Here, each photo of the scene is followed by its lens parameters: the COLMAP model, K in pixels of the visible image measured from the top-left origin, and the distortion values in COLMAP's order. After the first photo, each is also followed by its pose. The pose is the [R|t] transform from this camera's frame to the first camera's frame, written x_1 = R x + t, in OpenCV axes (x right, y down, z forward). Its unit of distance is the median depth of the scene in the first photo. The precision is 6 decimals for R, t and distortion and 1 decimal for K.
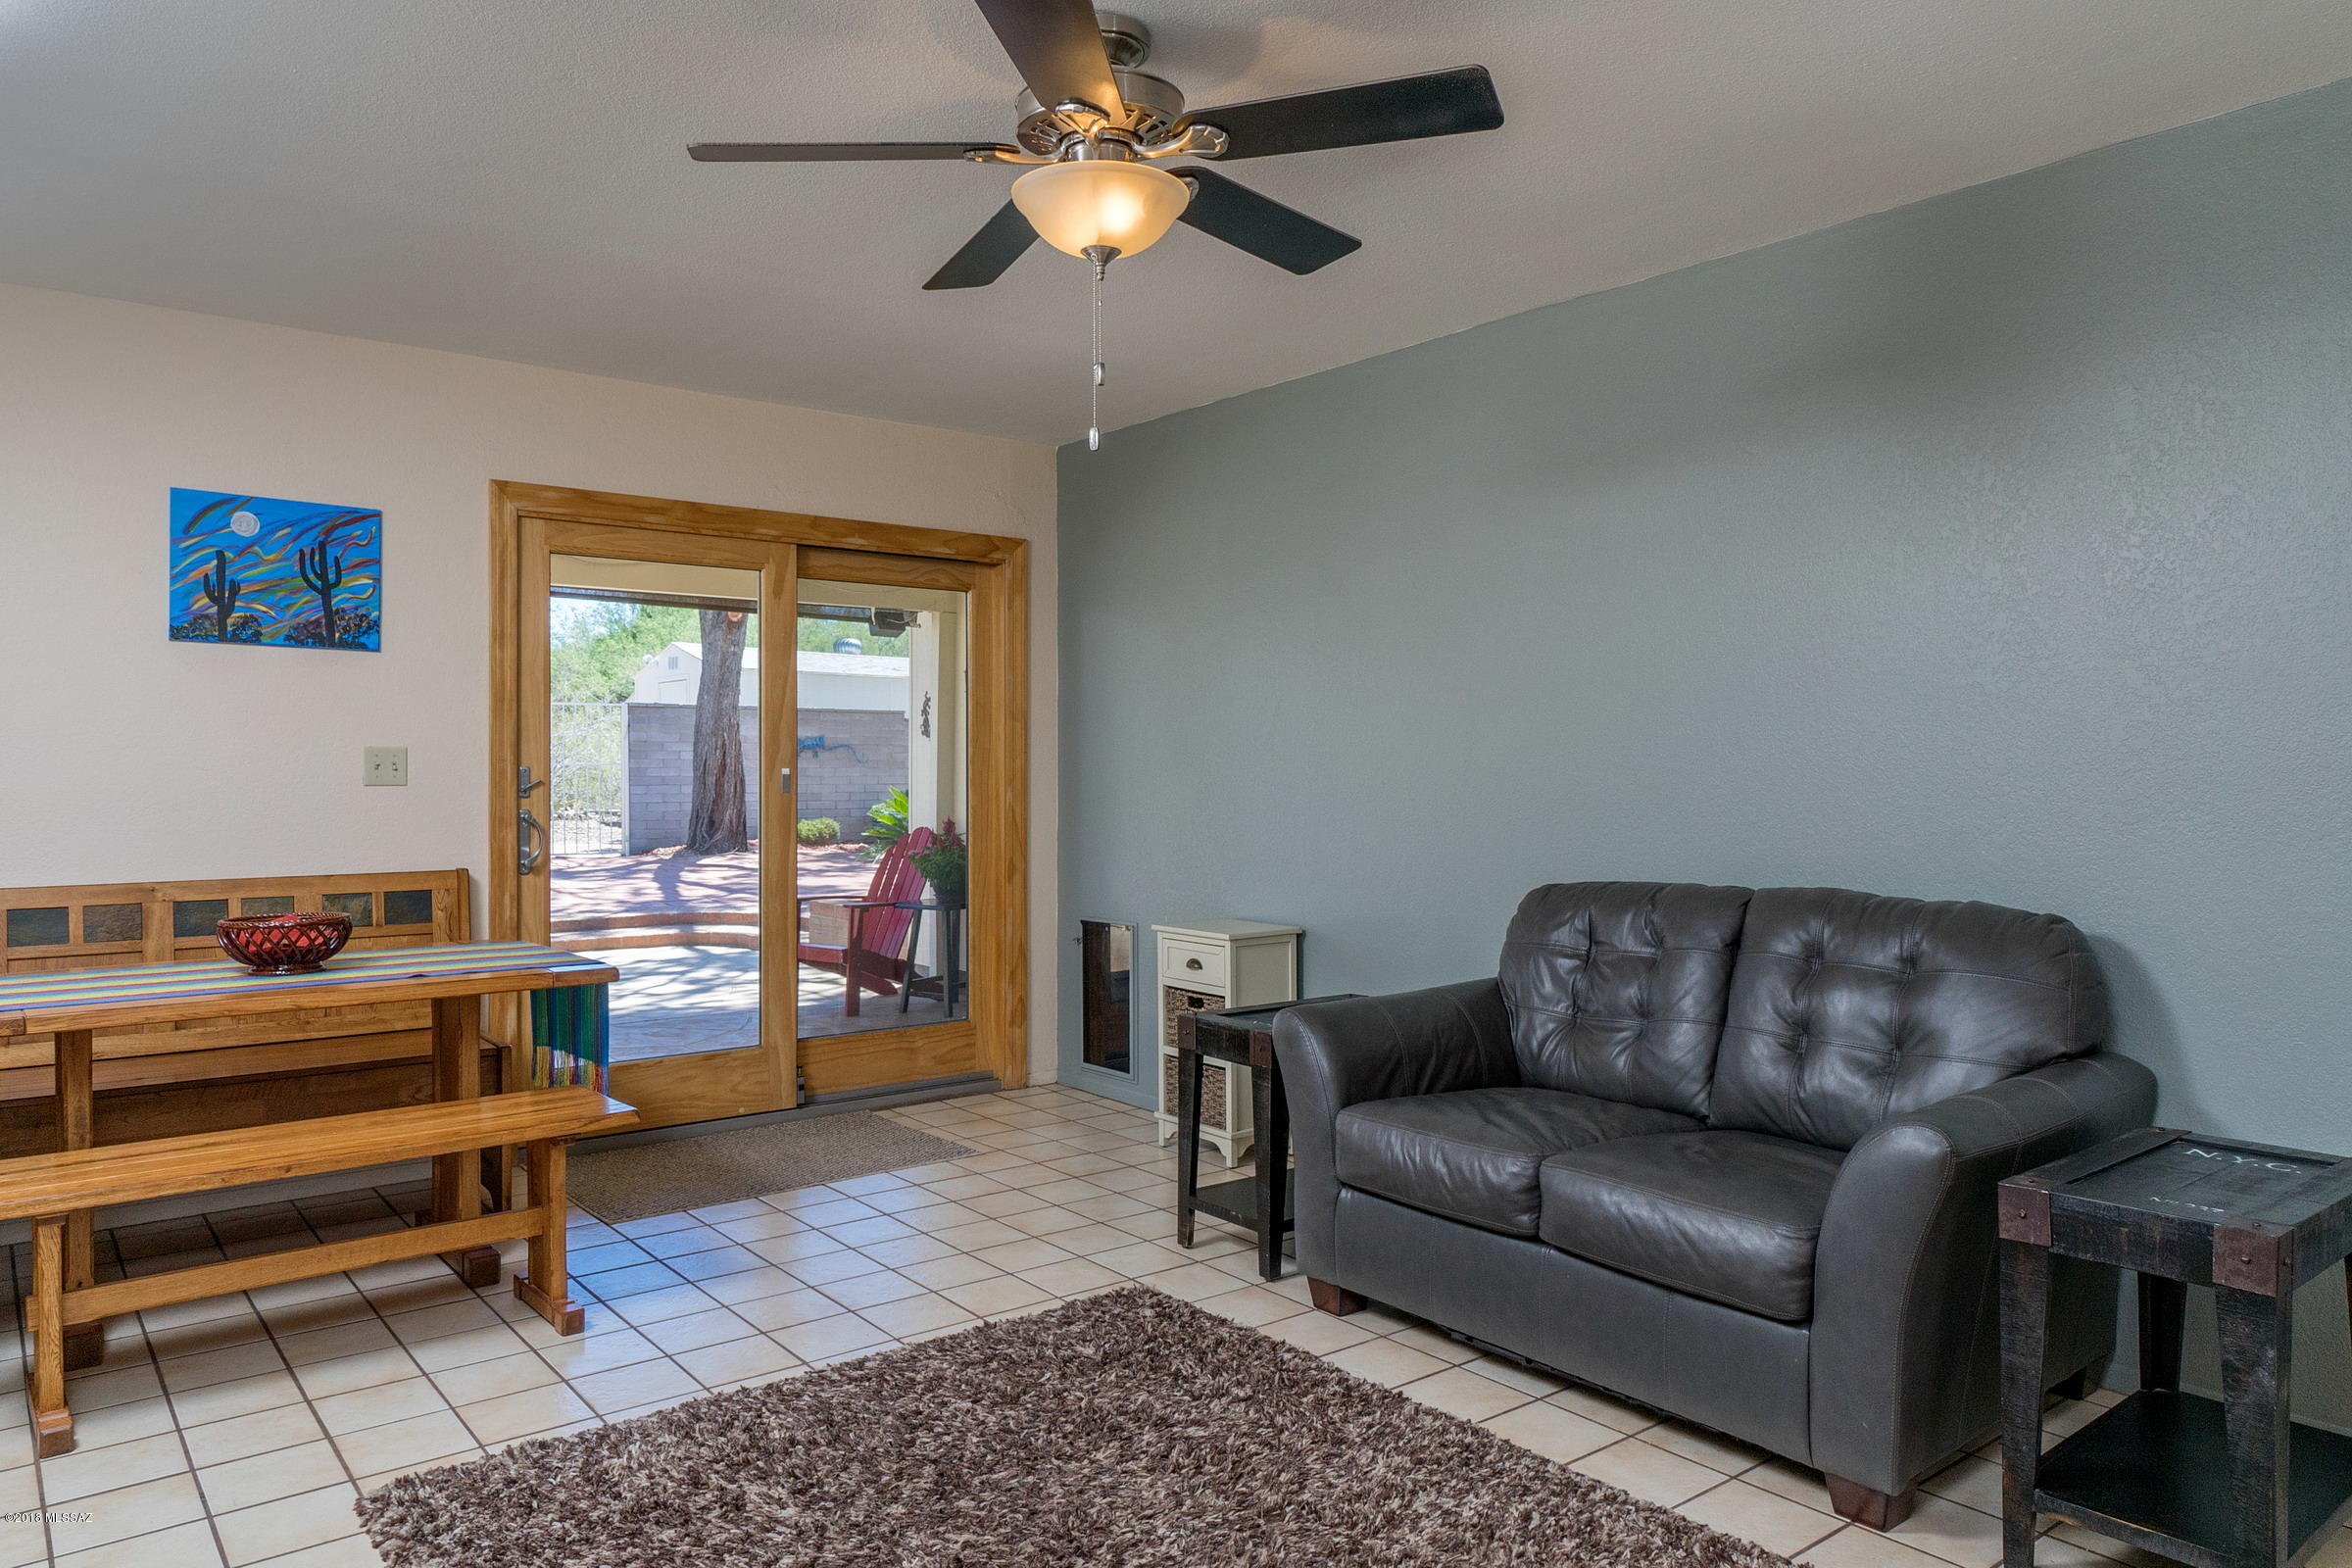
lens RADIAL K [[1544.8, 0, 1199.7], [0, 1544.8, 781.0], [0, 0, 1]] dist [0.000553, 0.003395]
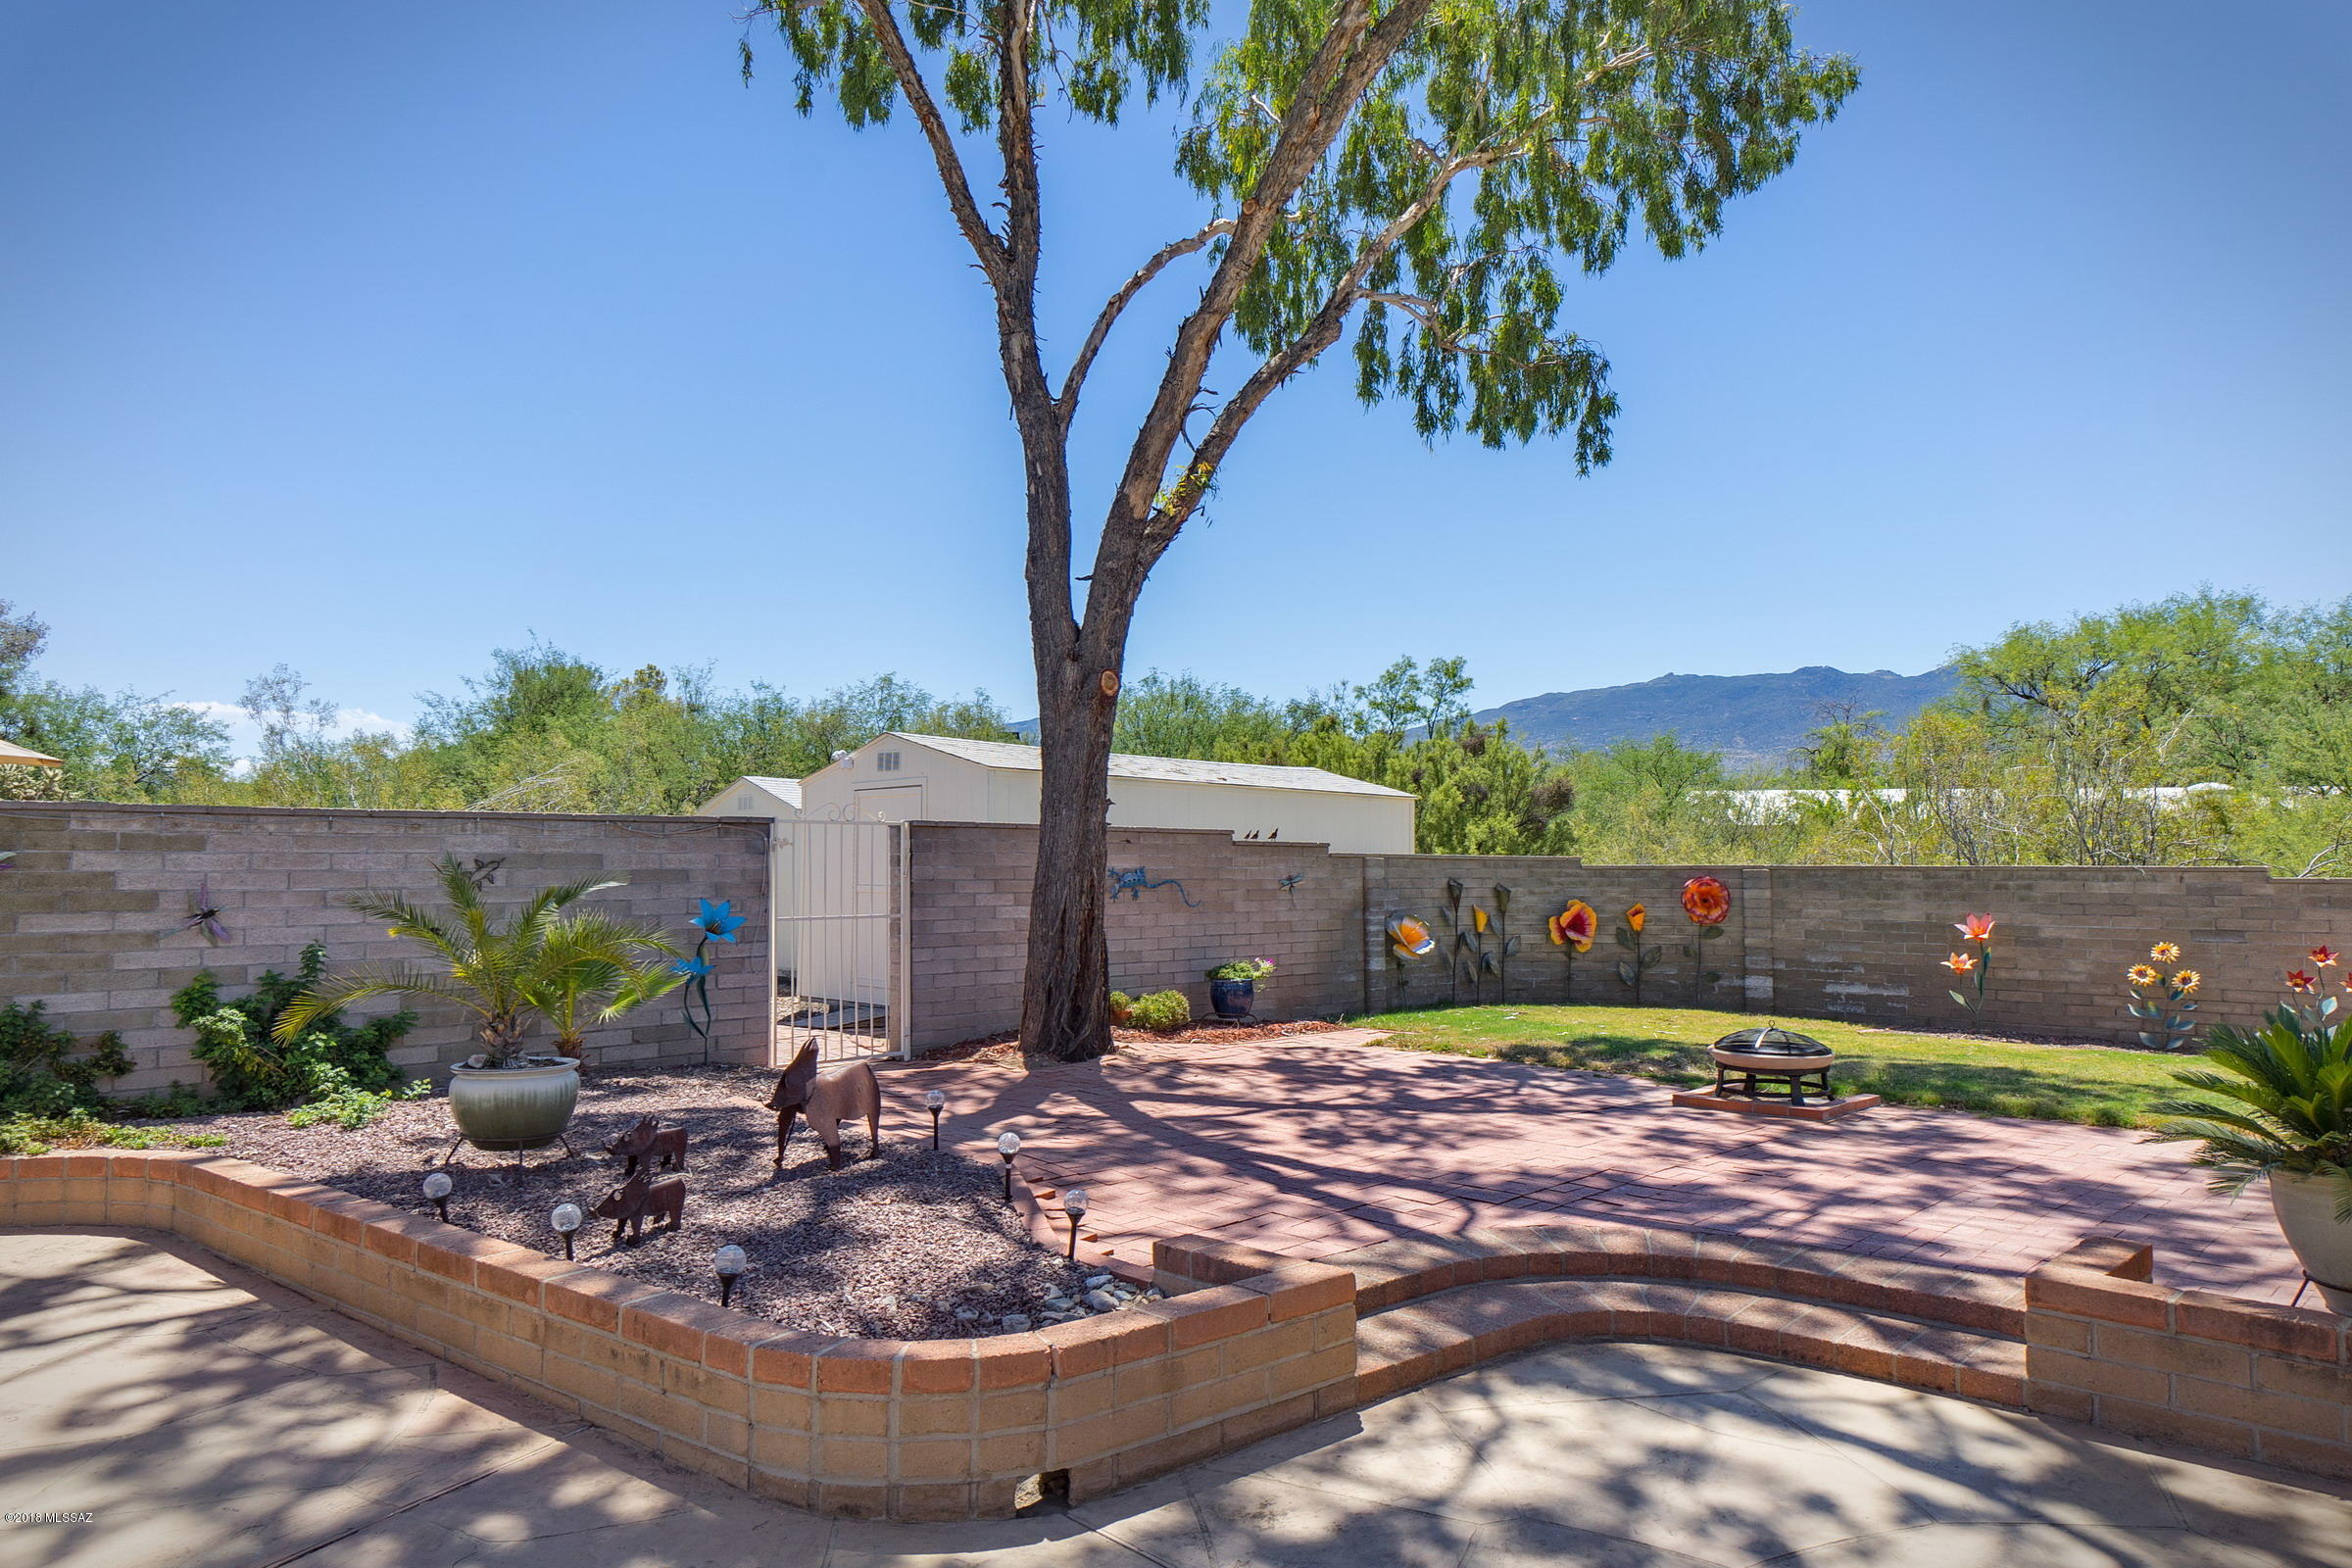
lens RADIAL K [[1544.8, 0, 1233.9], [0, 1544.8, 775.4], [0, 0, 1]] dist [0.000553, 0.003395]
pose [[0.989755, 0.004758, 0.142700, -1.360672], [0.005749, 0.997306, -0.073122, -0.088202], [-0.142663, 0.073194, 0.987061, 1.407840]]
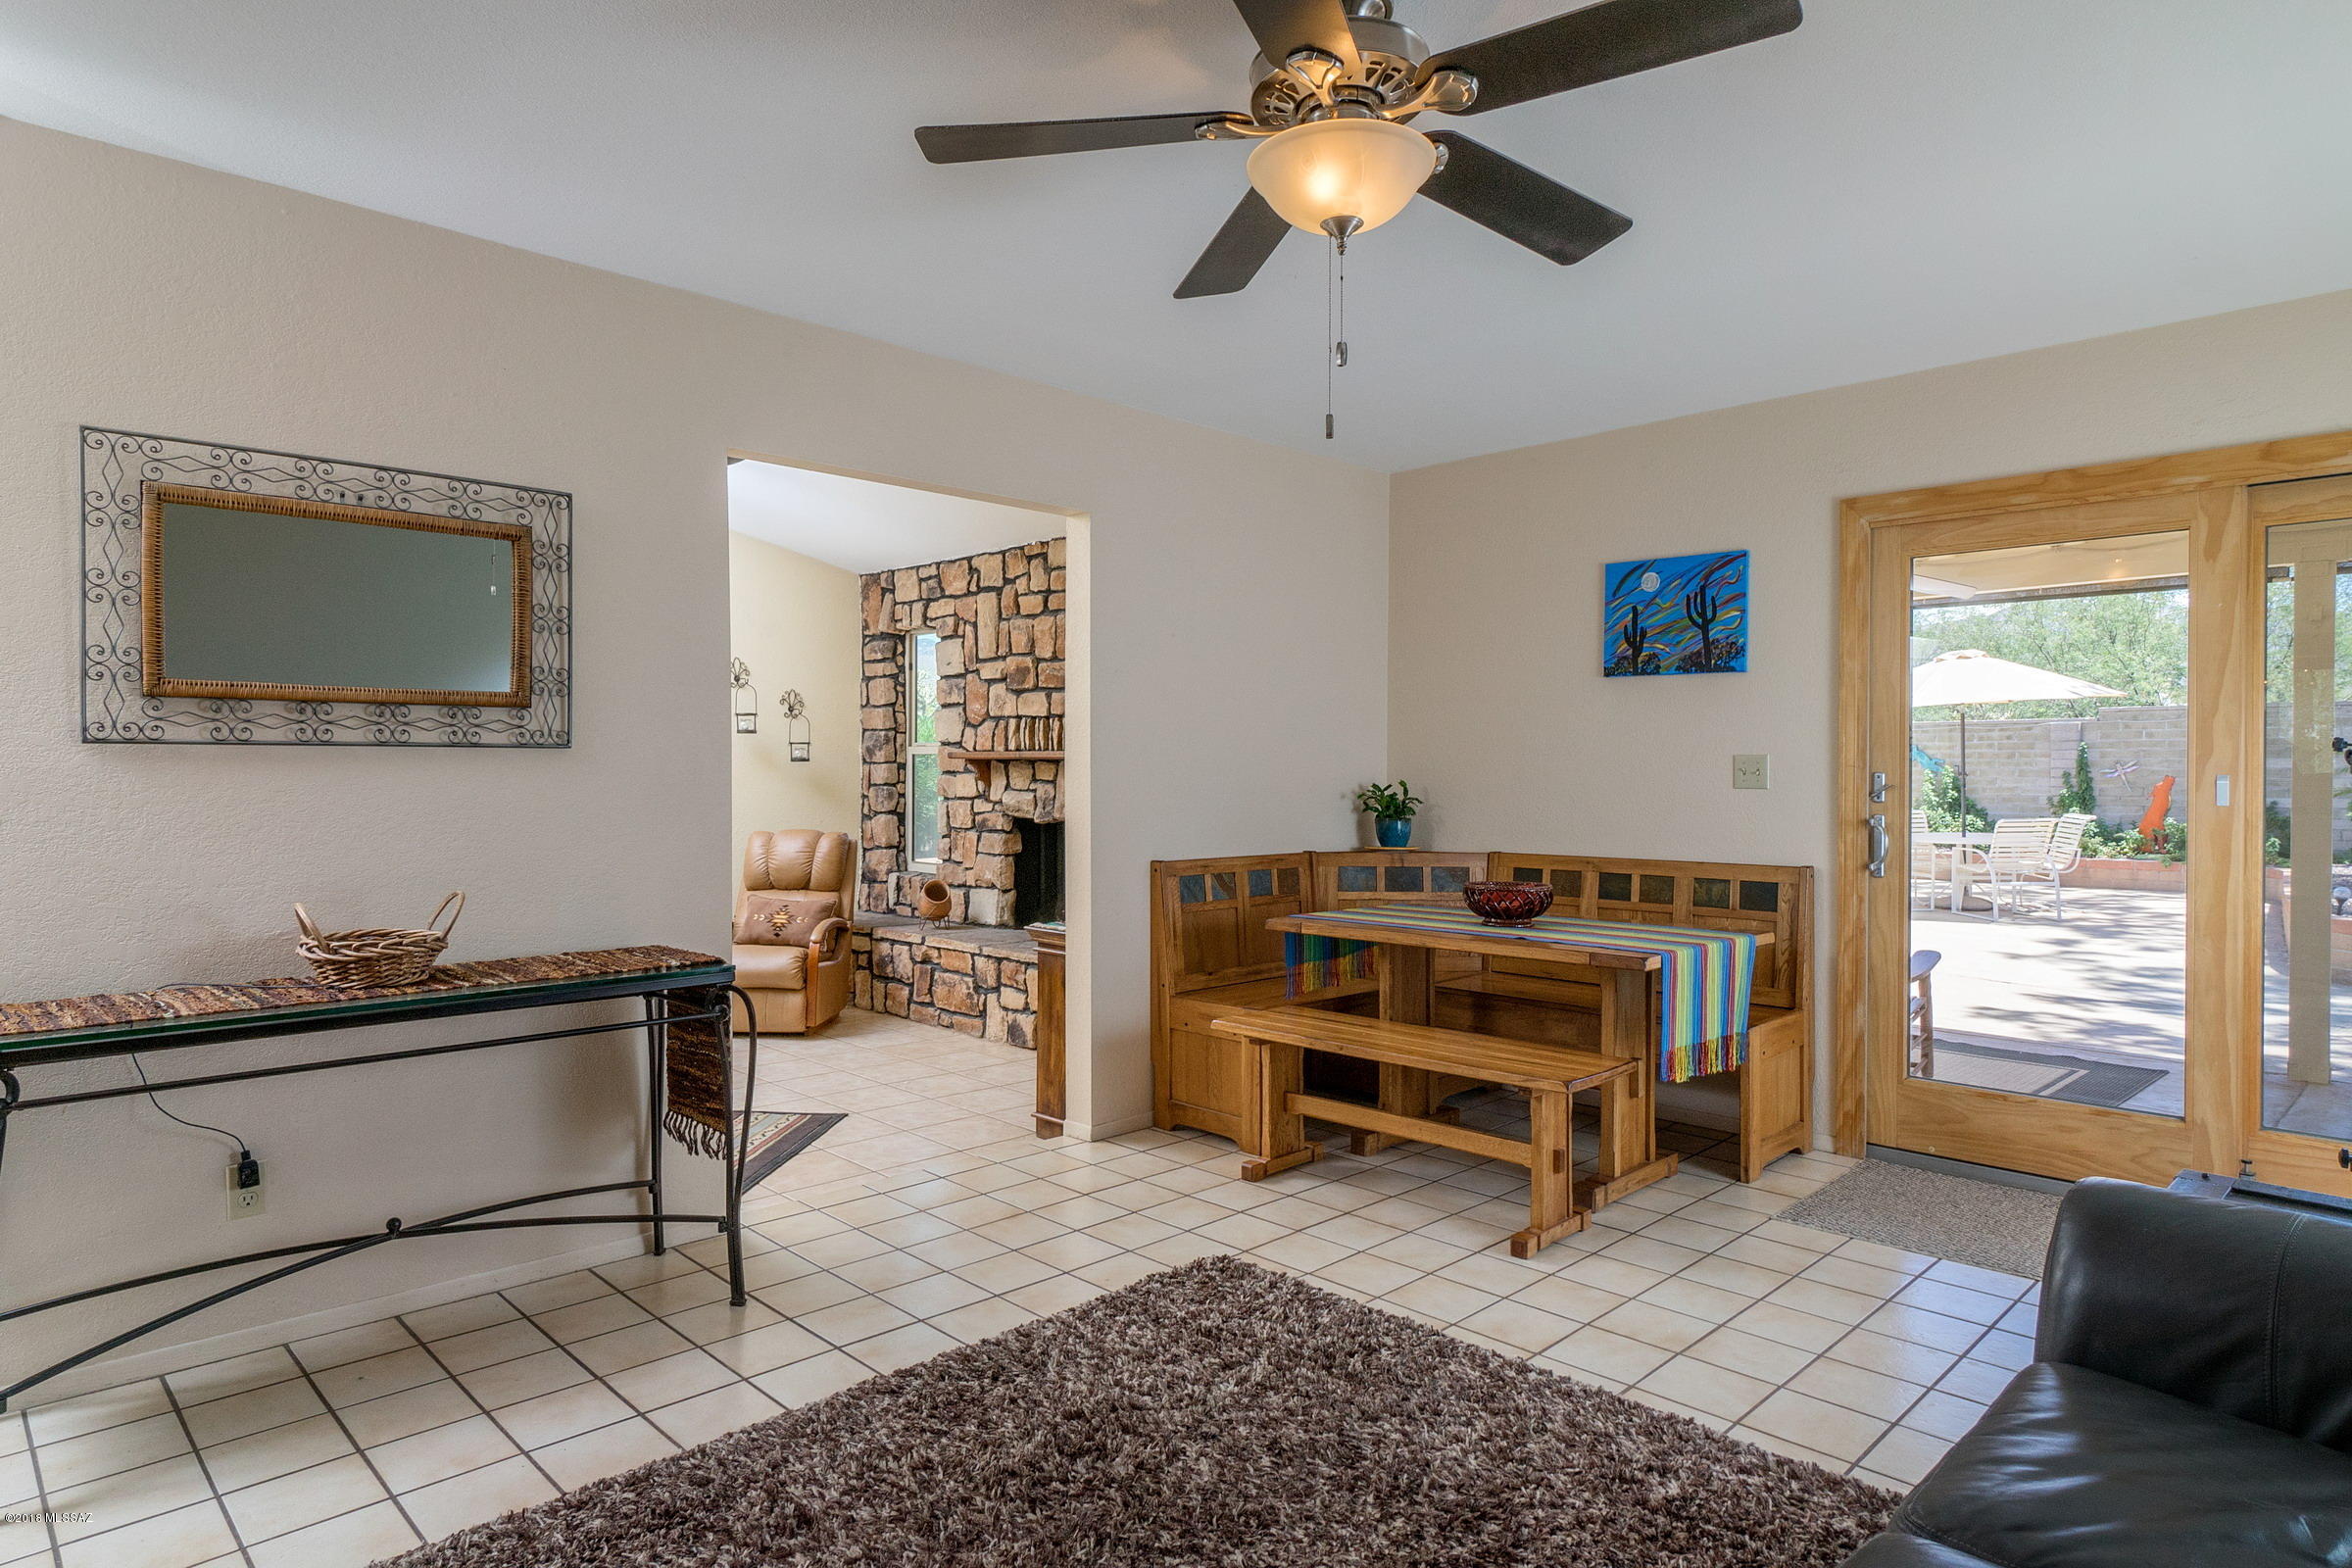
lens RADIAL K [[1356.1, 0, 1170.7], [0, 1356.1, 774.4], [0, 0, 1]] dist [0.004316, -0.000944]
pose [[0.085312, 0.000598, -0.996354, 0.424042], [-0.011638, 0.999932, -0.000397, -0.002035], [0.996286, 0.011629, 0.085313, 0.465683]]
